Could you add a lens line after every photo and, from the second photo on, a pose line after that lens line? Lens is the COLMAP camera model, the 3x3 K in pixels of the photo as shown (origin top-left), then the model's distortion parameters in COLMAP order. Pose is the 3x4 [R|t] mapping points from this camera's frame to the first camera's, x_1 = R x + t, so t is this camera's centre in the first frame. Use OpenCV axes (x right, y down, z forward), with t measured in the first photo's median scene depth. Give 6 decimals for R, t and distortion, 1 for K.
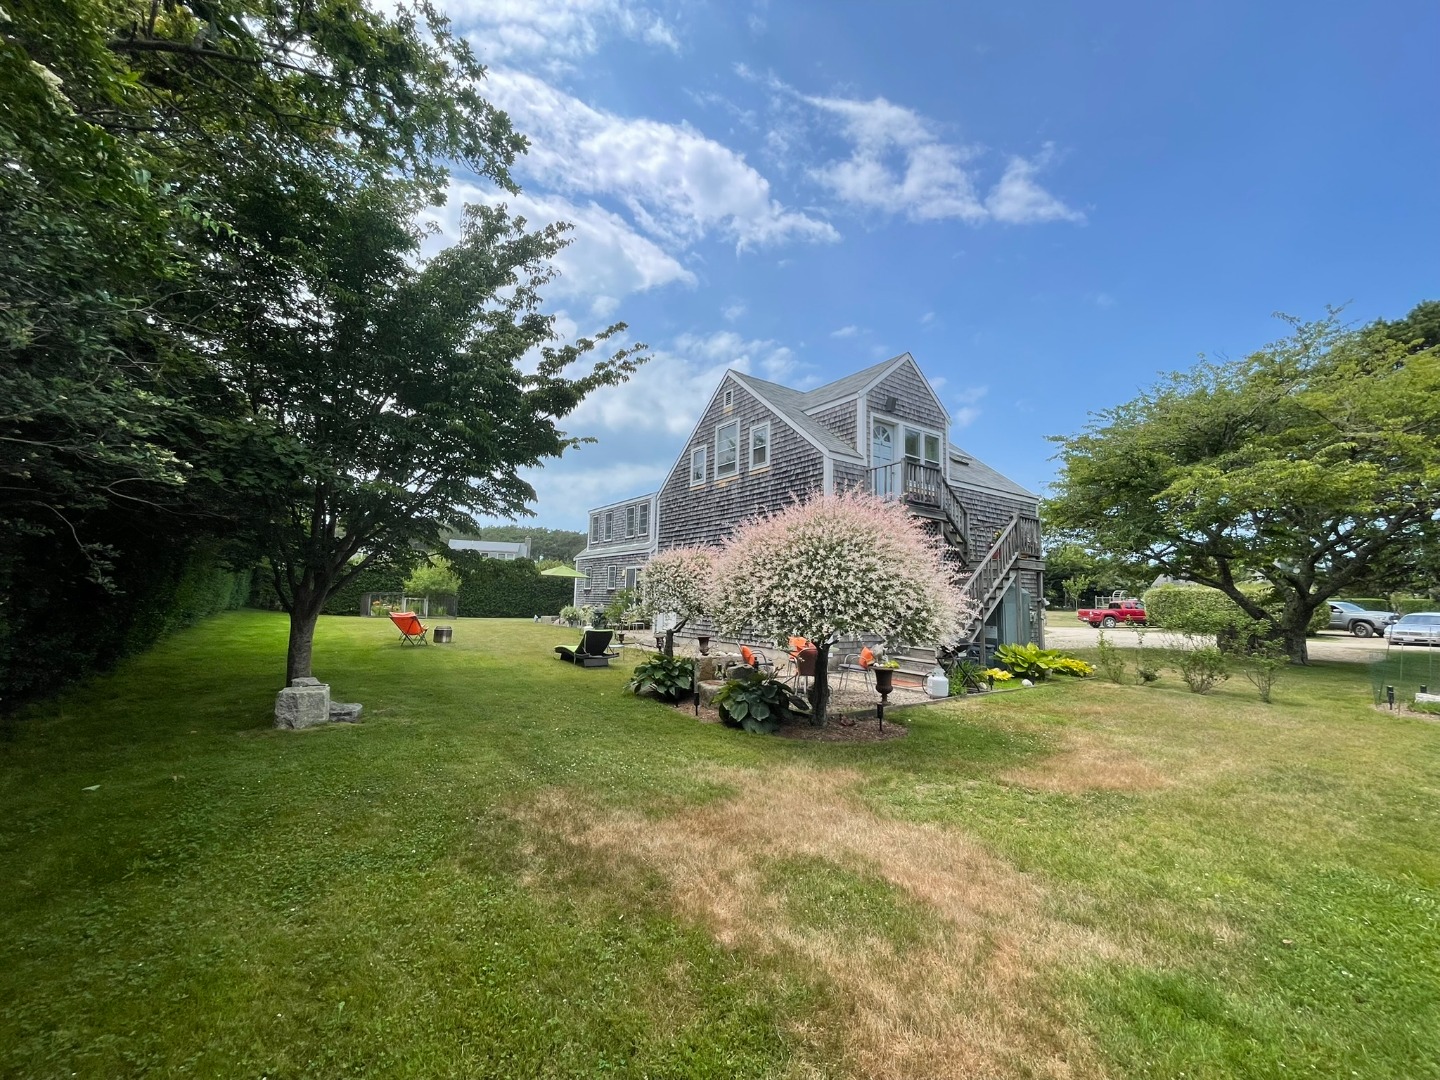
lens RADIAL K [[584.3, 0, 718.9], [0, 584.3, 532.0], [0, 0, 1]] dist [-0.009225, 0.001875]
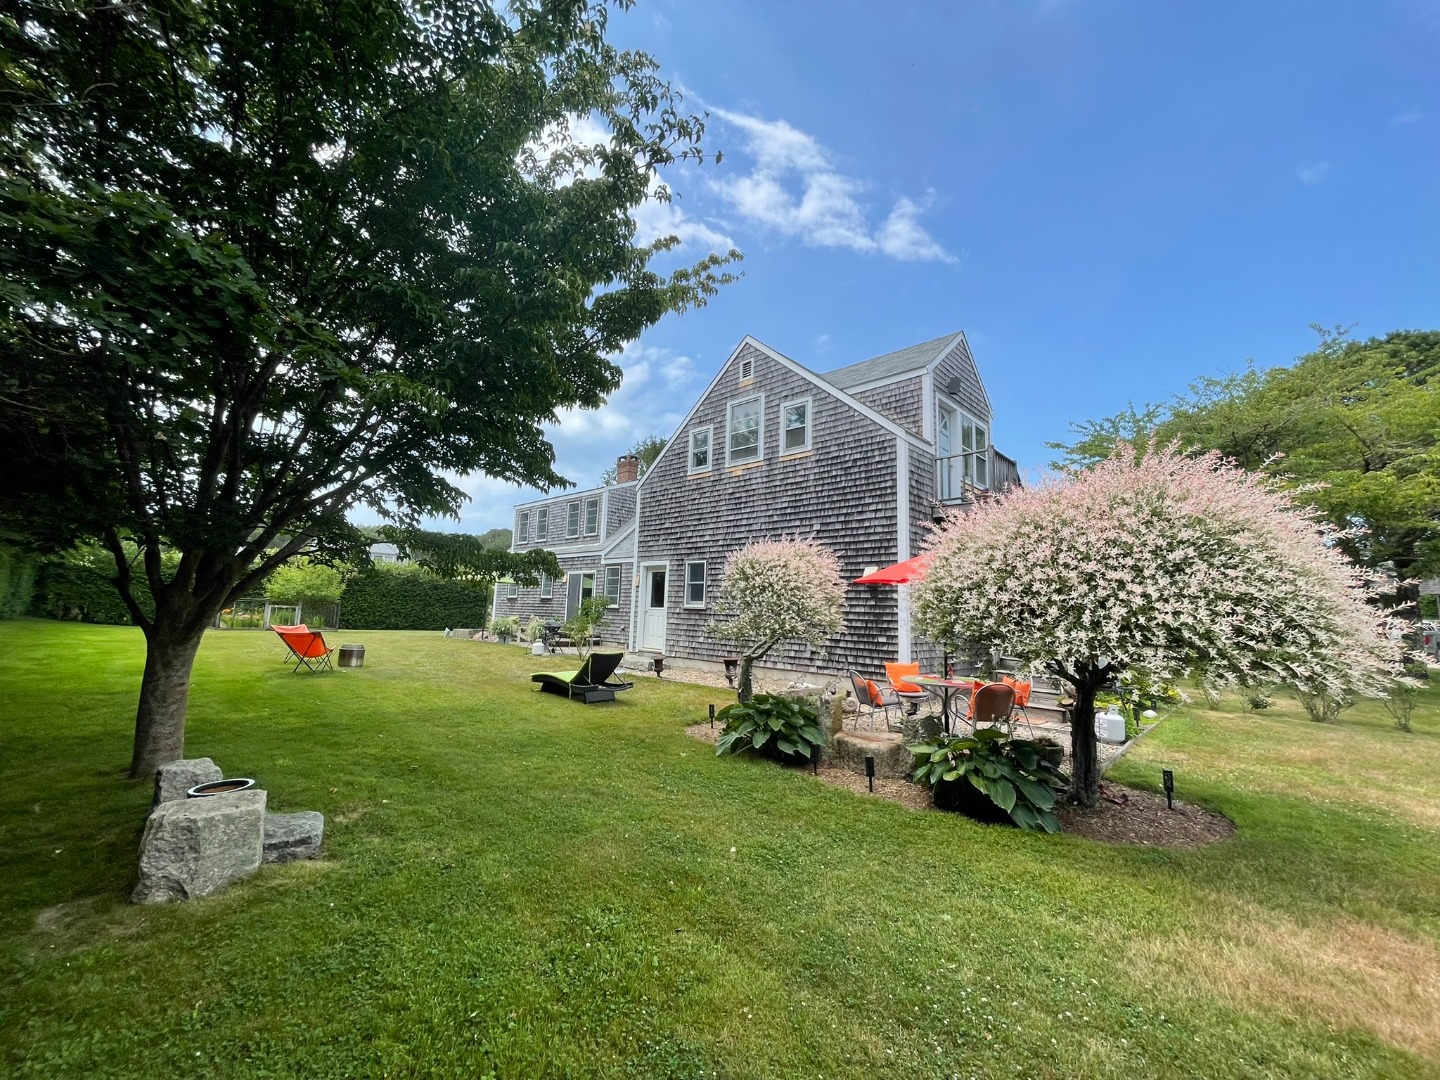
lens RADIAL K [[584.3, 0, 722.5], [0, 584.3, 549.1], [0, 0, 1]] dist [-0.009225, 0.001875]
pose [[0.980307, 0.027556, 0.195546, -0.157655], [-0.030104, 0.999496, 0.010070, 0.017115], [-0.195170, -0.015758, 0.980643, 0.179129]]
